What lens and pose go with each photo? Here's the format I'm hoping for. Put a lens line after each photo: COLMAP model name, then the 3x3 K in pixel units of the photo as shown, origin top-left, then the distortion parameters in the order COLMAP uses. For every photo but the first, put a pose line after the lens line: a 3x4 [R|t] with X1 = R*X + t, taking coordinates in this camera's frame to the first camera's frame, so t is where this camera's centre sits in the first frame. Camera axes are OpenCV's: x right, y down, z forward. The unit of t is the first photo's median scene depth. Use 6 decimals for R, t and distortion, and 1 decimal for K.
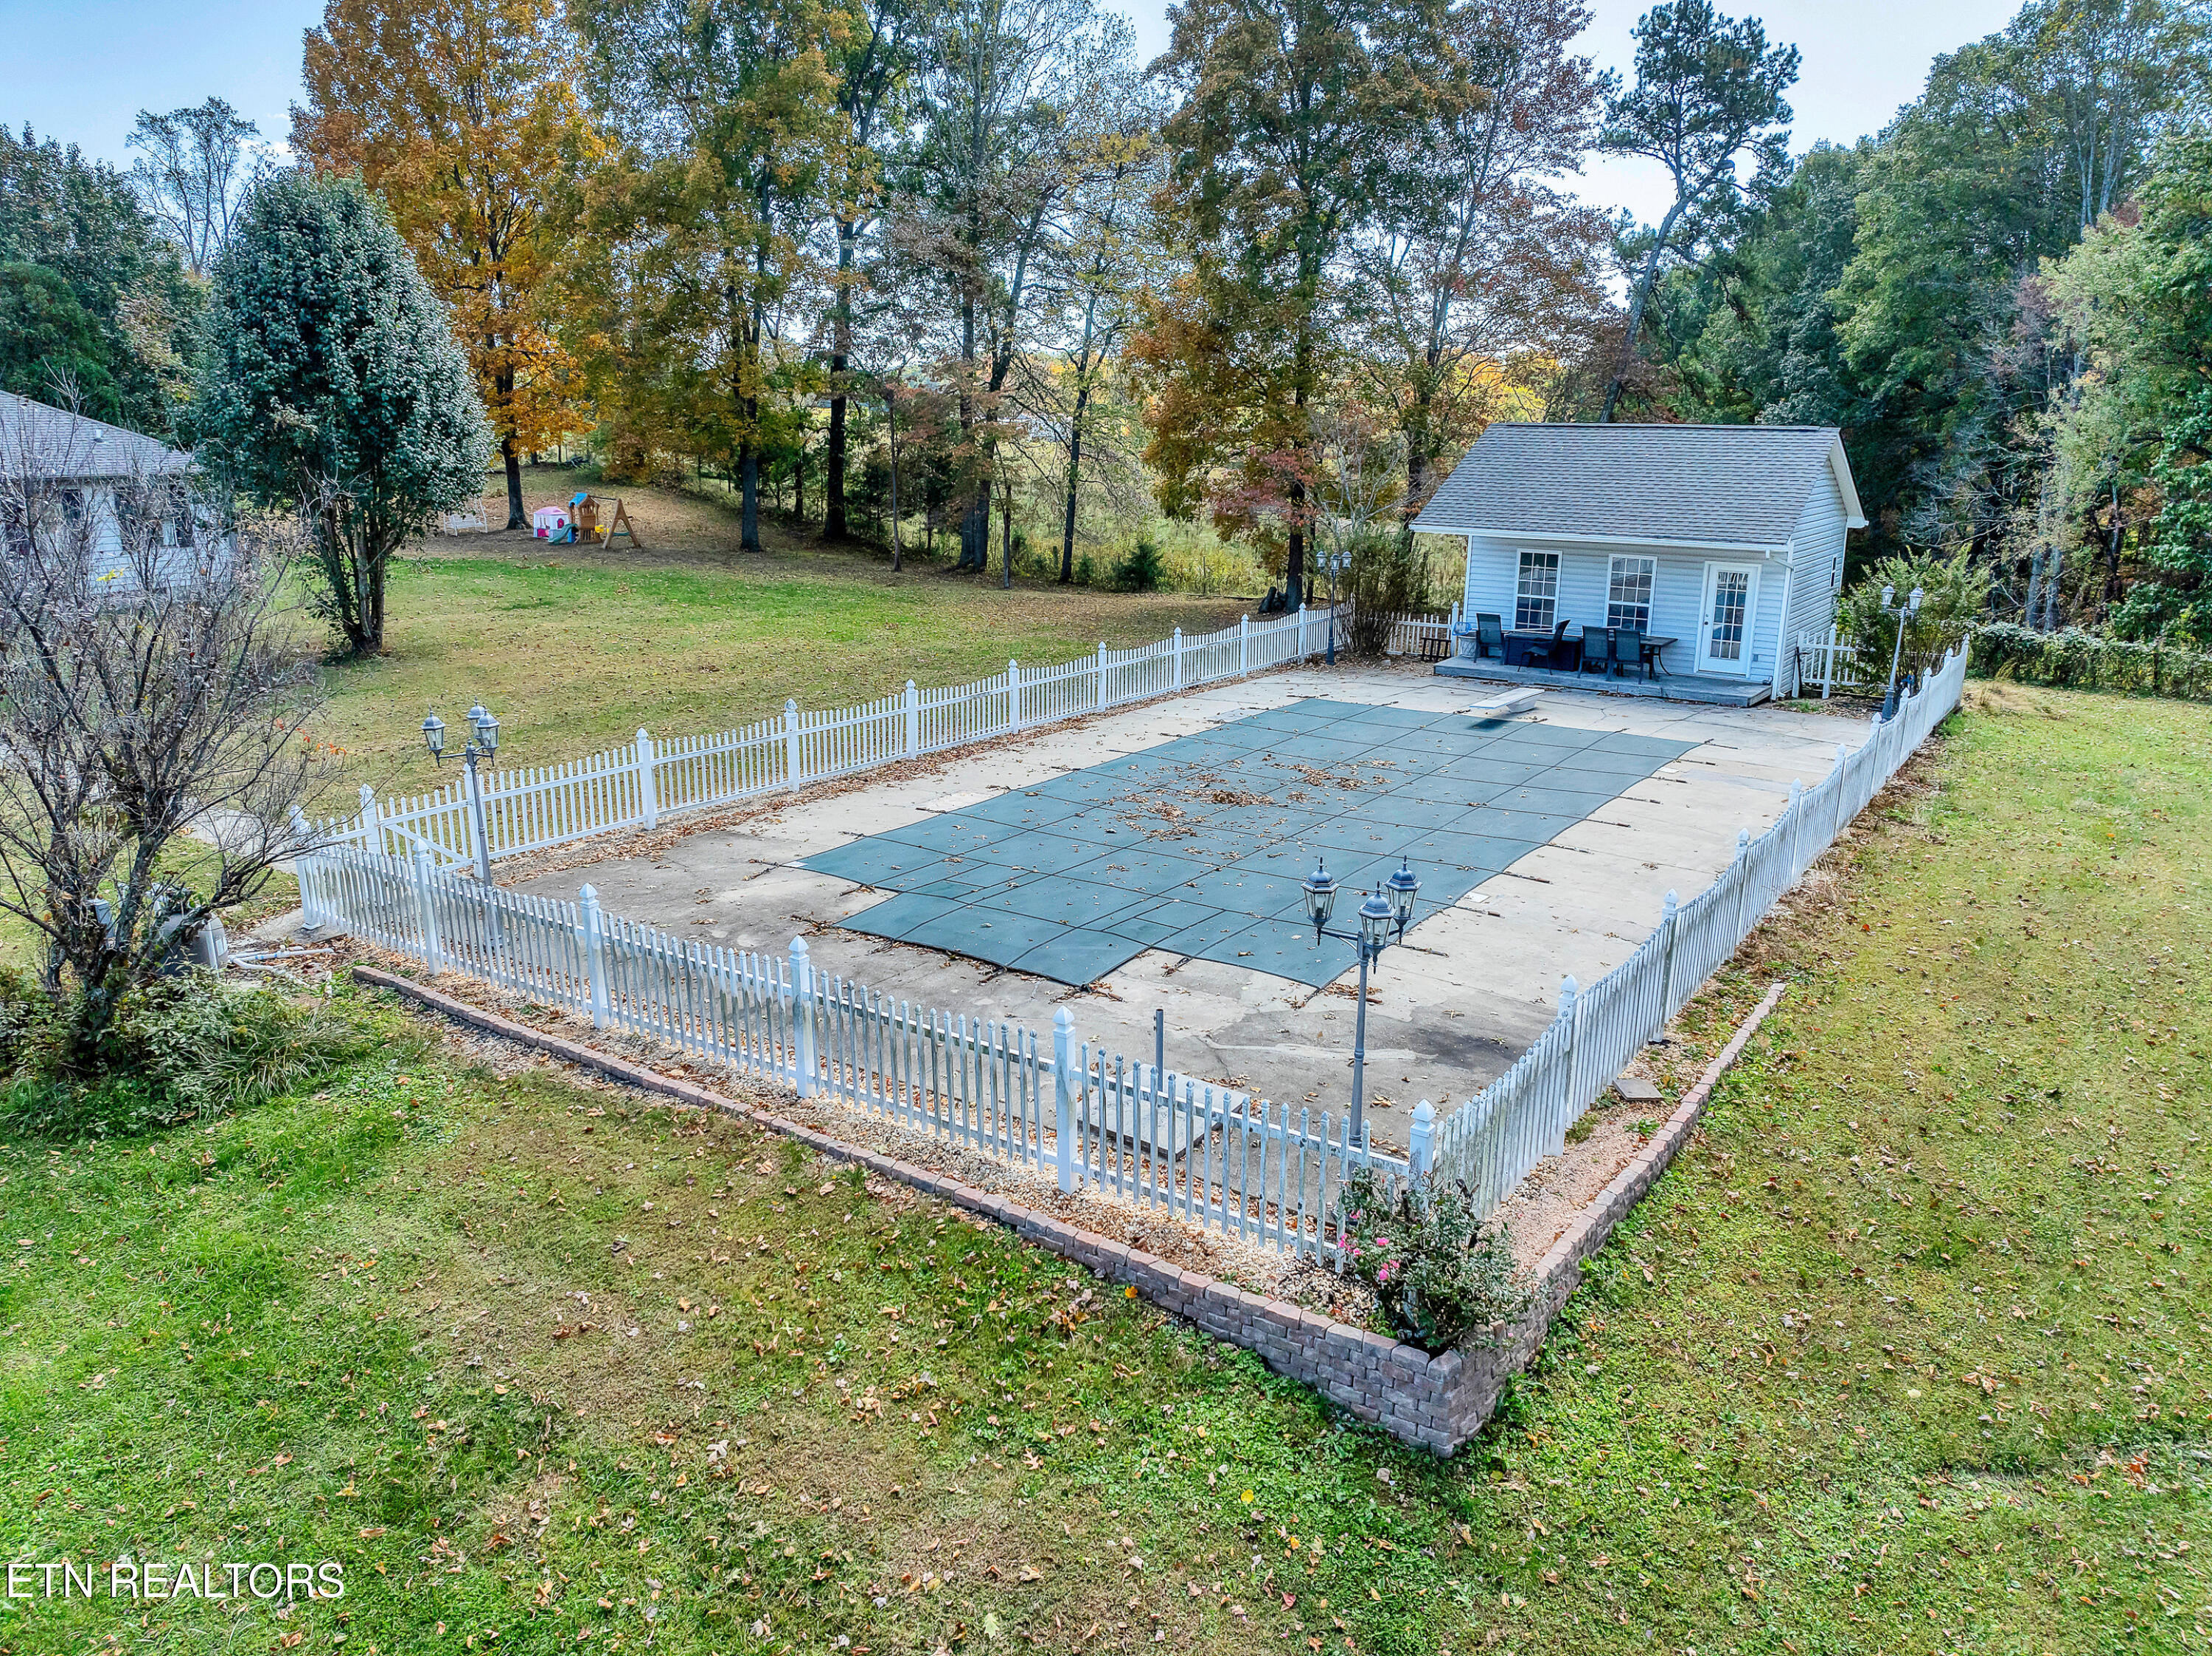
lens RADIAL K [[1560.5, 0, 1106.0], [0, 1560.5, 828.0], [0, 0, 1]] dist [-0.040432, -0.004046]
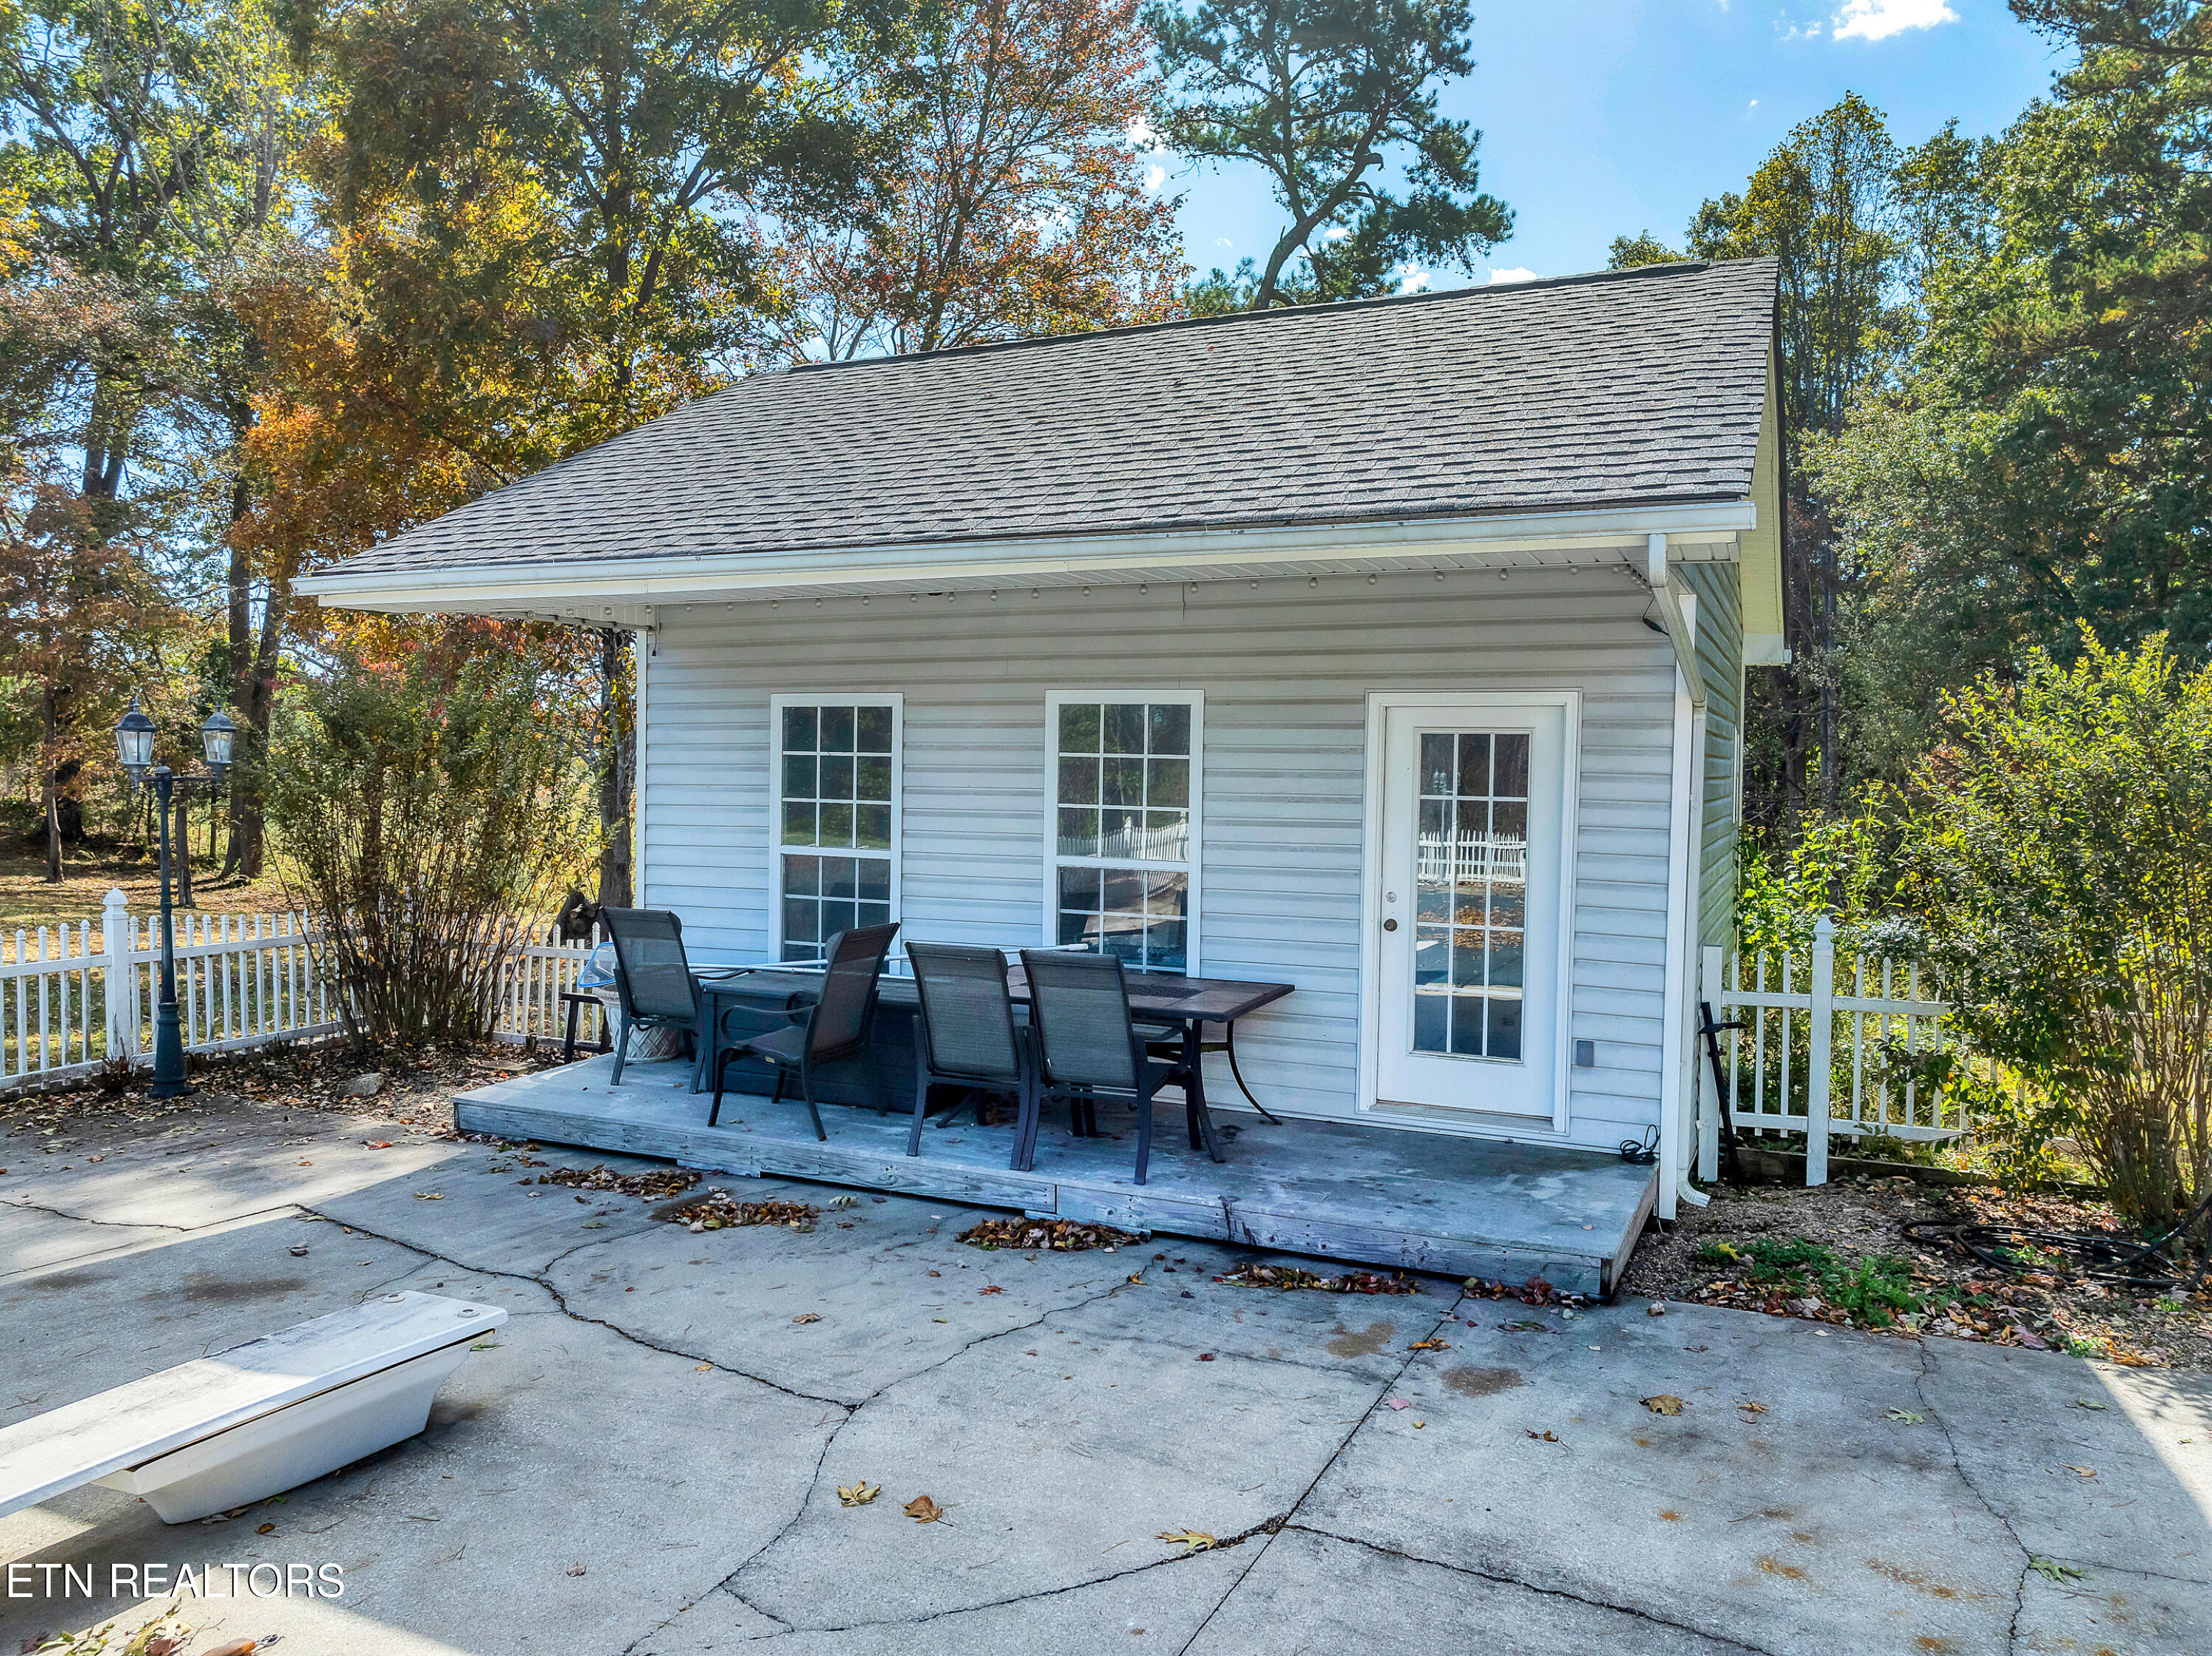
lens RADIAL K [[1560.5, 0, 1106.0], [0, 1560.5, 828.0], [0, 0, 1]] dist [-0.040432, -0.004046]
pose [[0.983377, 0.002137, 0.181561, 0.286633], [0.038031, 0.975327, -0.217465, -0.090820], [-0.177546, 0.220755, 0.959033, 0.738389]]
